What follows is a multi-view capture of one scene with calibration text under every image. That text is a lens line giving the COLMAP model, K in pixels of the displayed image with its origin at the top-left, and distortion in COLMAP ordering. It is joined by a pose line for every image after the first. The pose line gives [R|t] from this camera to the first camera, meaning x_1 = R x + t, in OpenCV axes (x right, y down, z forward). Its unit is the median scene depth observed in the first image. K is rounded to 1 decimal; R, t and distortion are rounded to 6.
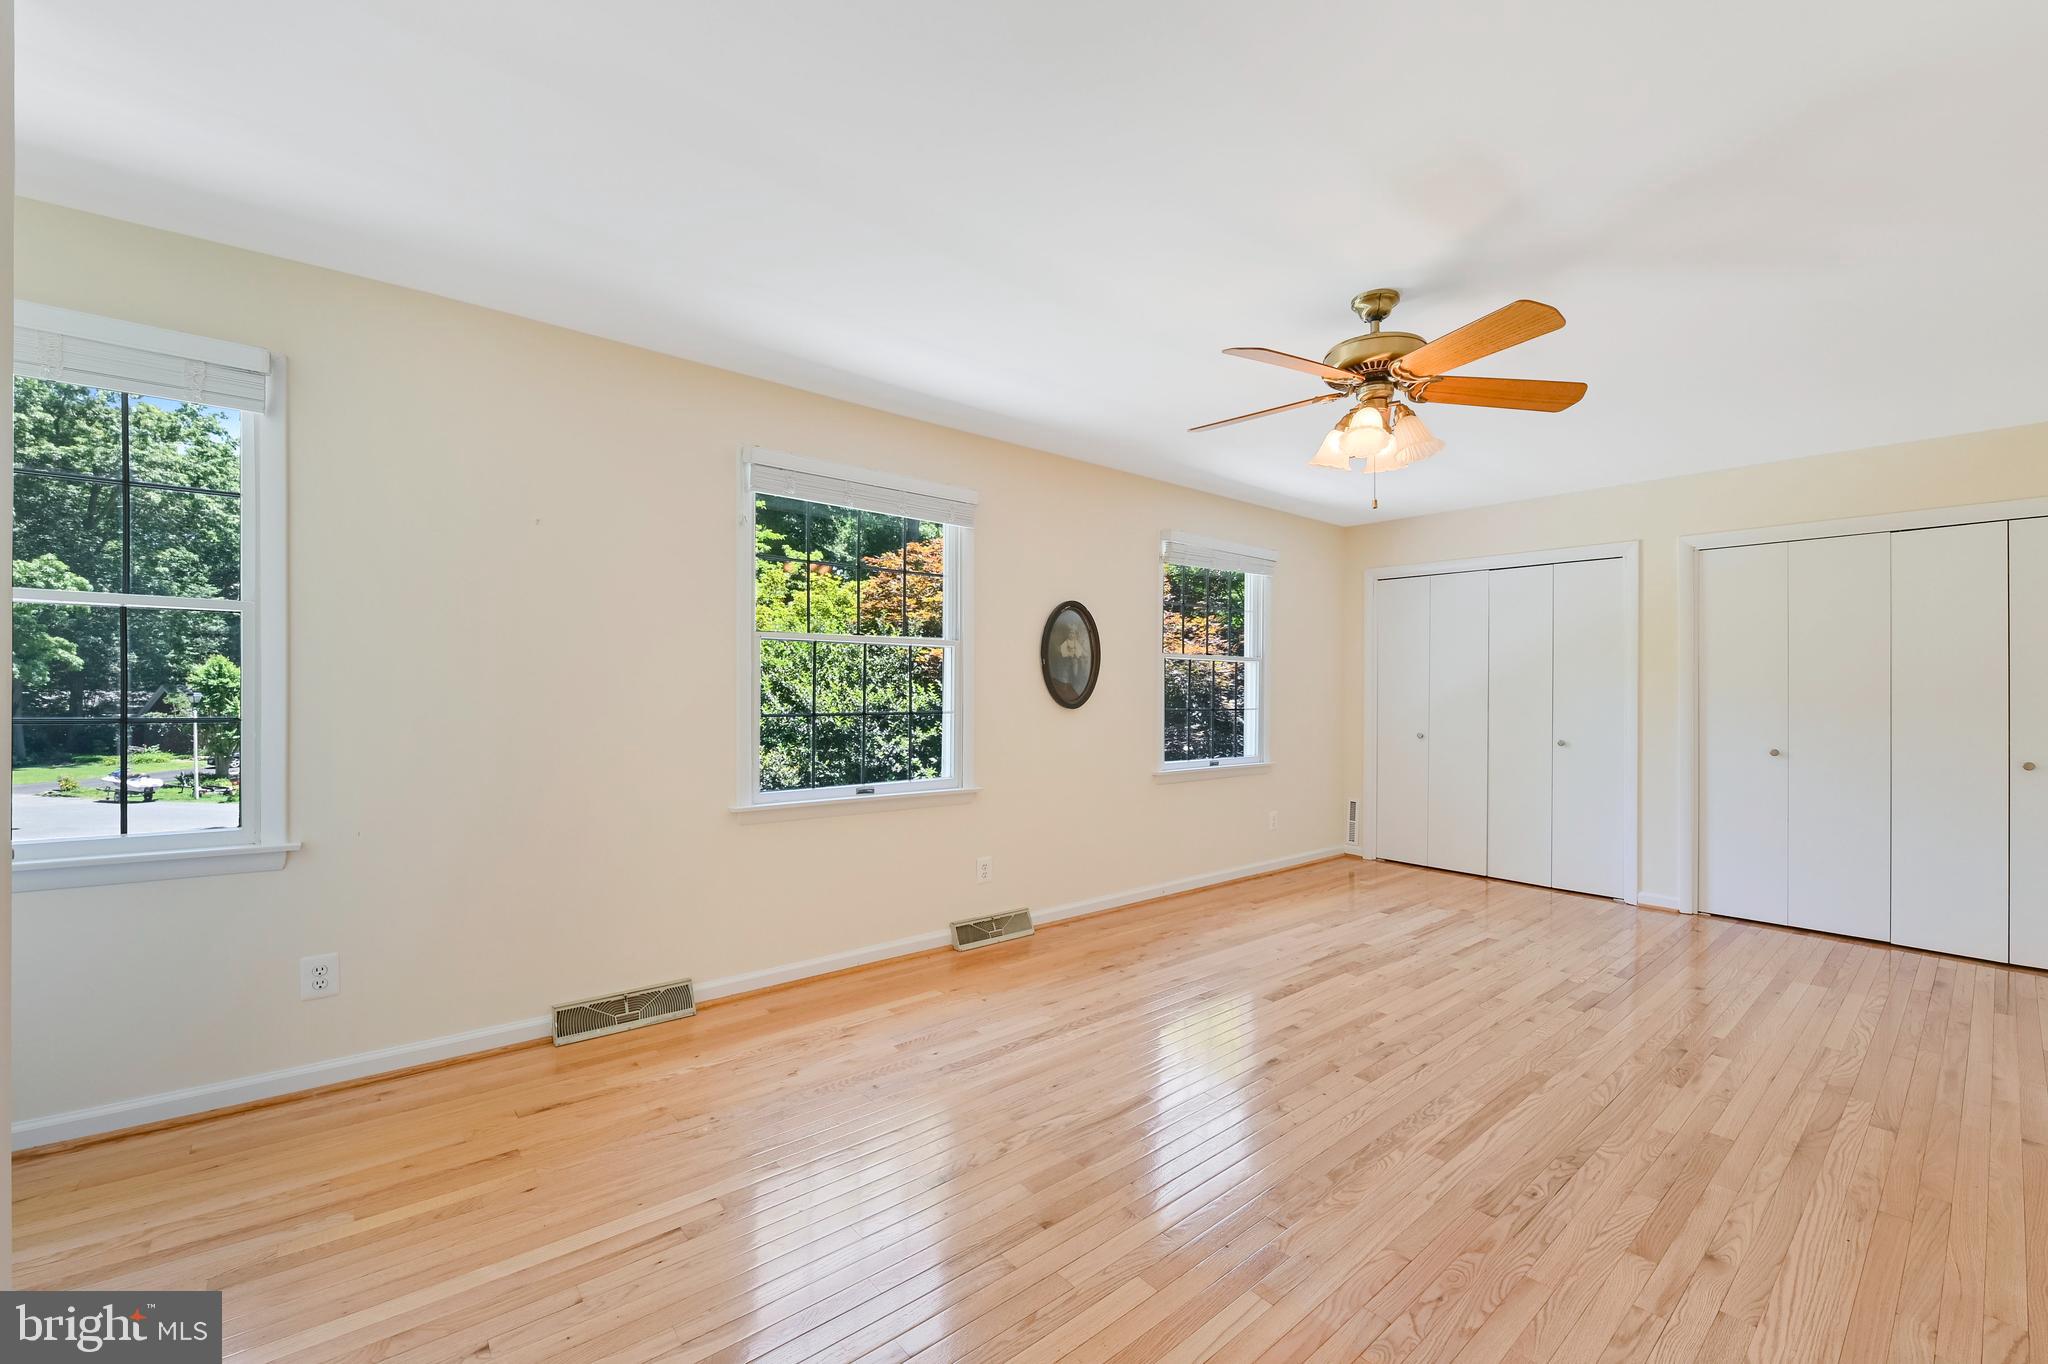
lens RADIAL K [[829.3, 0, 1026.5], [0, 829.3, 689.7], [0, 0, 1]] dist [-0.002831, -0.001495]
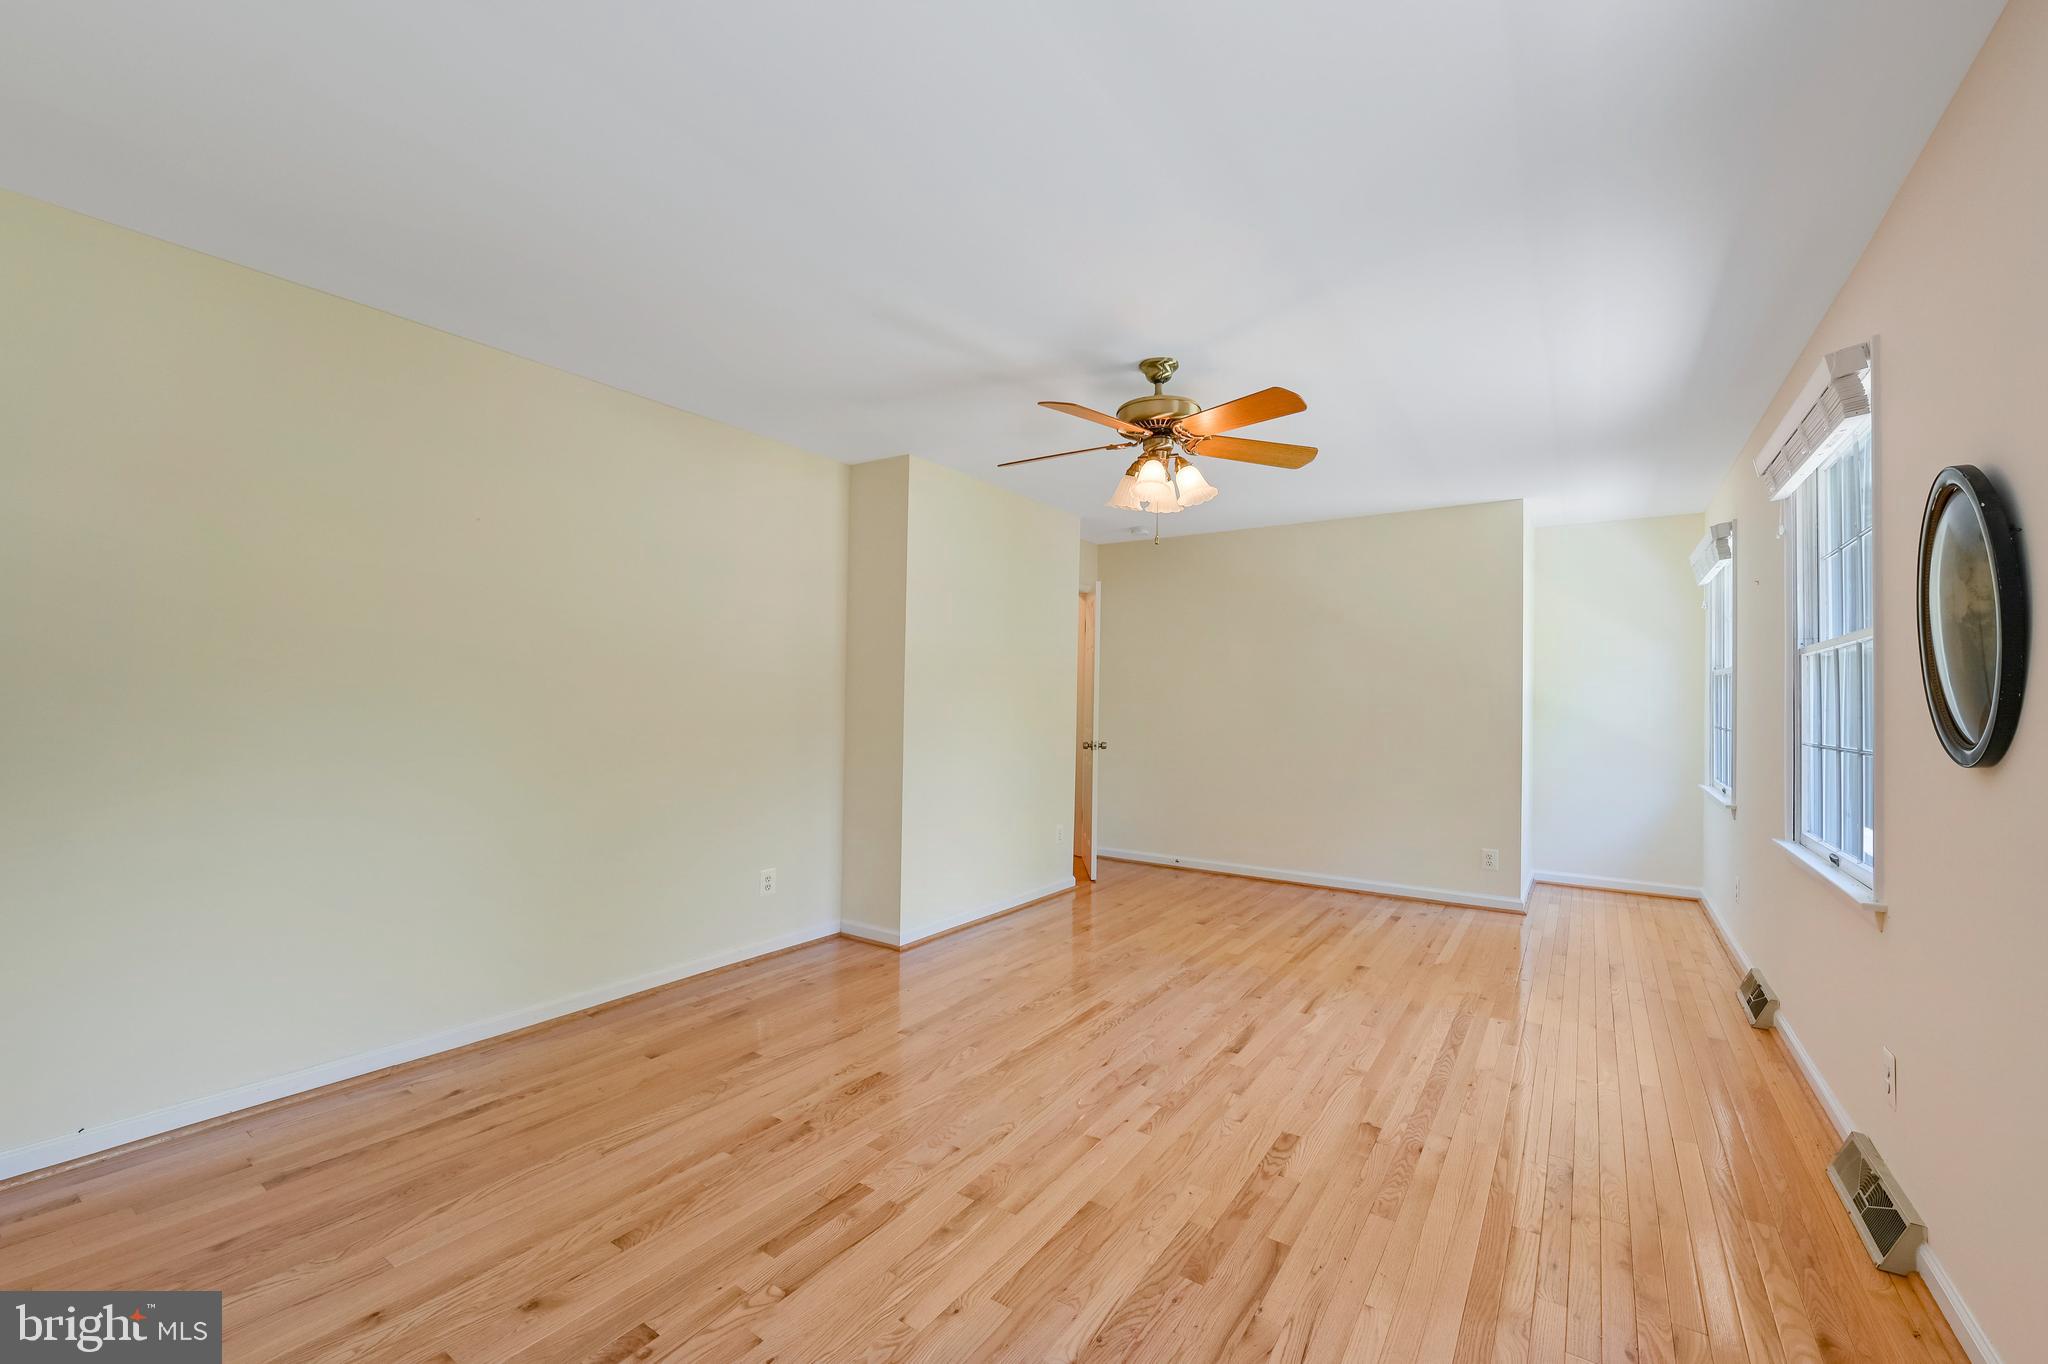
lens RADIAL K [[829.3, 0, 1020.8], [0, 829.3, 685.2], [0, 0, 1]] dist [-0.002831, -0.001495]
pose [[-0.964319, -0.027306, -0.263331, 0.711963], [-0.022186, 0.999503, -0.022396, 0.005804], [0.263811, -0.015755, -0.964446, 1.624406]]
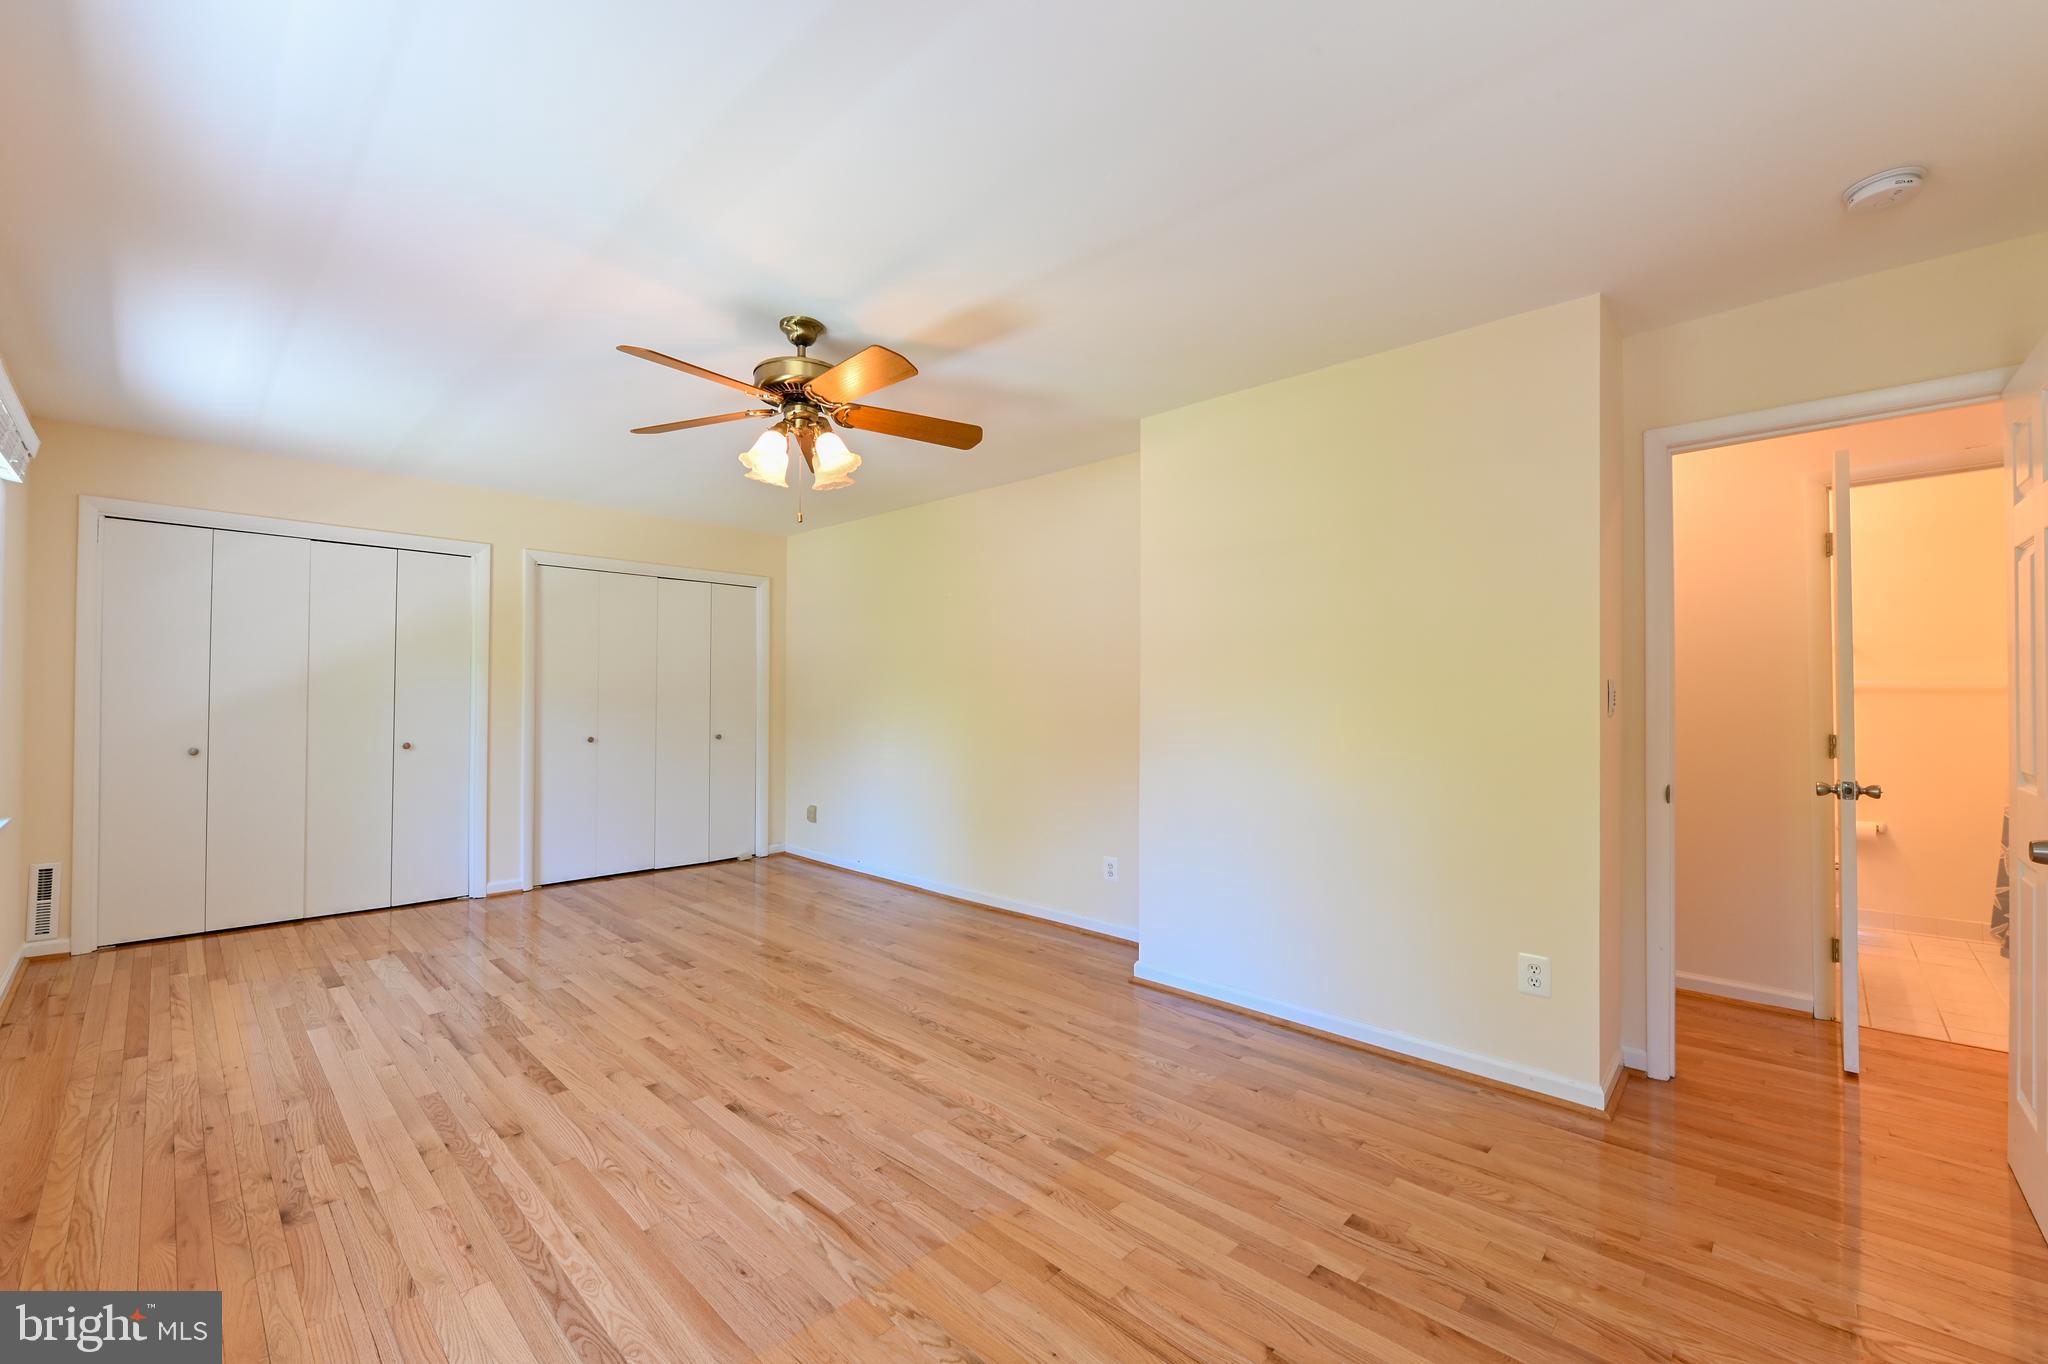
lens RADIAL K [[826.2, 0, 1017.7], [0, 826.2, 684.8], [0, 0, 1]] dist [-0.010789, -0.000680]
pose [[-0.104235, 0.004653, 0.994542, -0.514705], [-0.008749, 0.999946, -0.005595, -0.006152], [-0.994514, -0.009284, -0.104189, 0.652399]]
